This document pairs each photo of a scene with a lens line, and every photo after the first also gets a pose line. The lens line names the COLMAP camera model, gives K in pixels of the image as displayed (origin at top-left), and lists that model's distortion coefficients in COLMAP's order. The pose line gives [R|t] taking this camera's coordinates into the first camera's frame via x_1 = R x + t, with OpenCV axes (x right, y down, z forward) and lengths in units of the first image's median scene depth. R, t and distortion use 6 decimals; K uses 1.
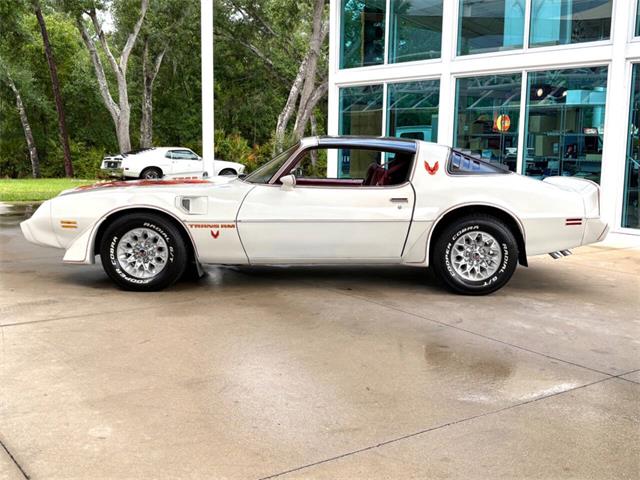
lens RADIAL K [[761.0, 0, 324.3], [0, 761.0, 231.3], [0, 0, 1]] dist [0.137506, -0.289066]
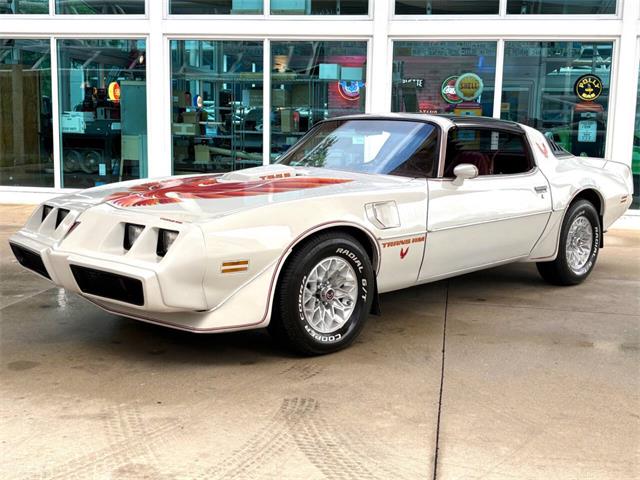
lens RADIAL K [[761.0, 0, 324.3], [0, 761.0, 231.3], [0, 0, 1]] dist [0.137506, -0.289066]
pose [[0.723920, -0.101056, 0.682443, -0.674834], [0.072121, 0.994879, 0.070818, -0.071475], [-0.686104, -0.002048, 0.727500, 0.527144]]
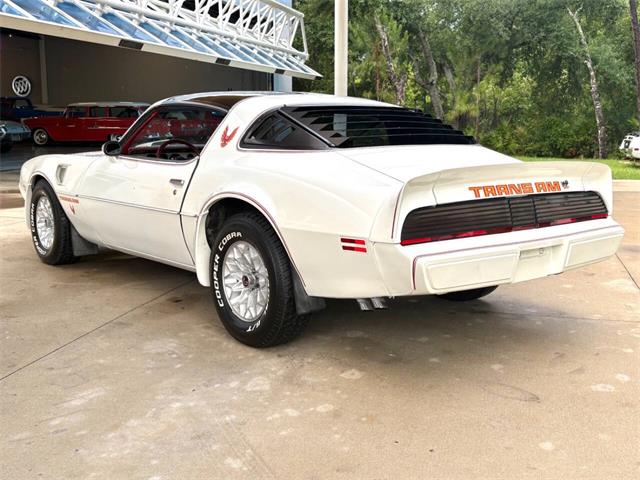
lens RADIAL K [[761.0, 0, 324.3], [0, 761.0, 231.3], [0, 0, 1]] dist [0.137506, -0.289066]
pose [[0.625843, 0.107954, -0.772442, 0.708421], [-0.090931, 0.993720, 0.065206, -0.053260], [0.774630, 0.029431, 0.631729, 0.663561]]
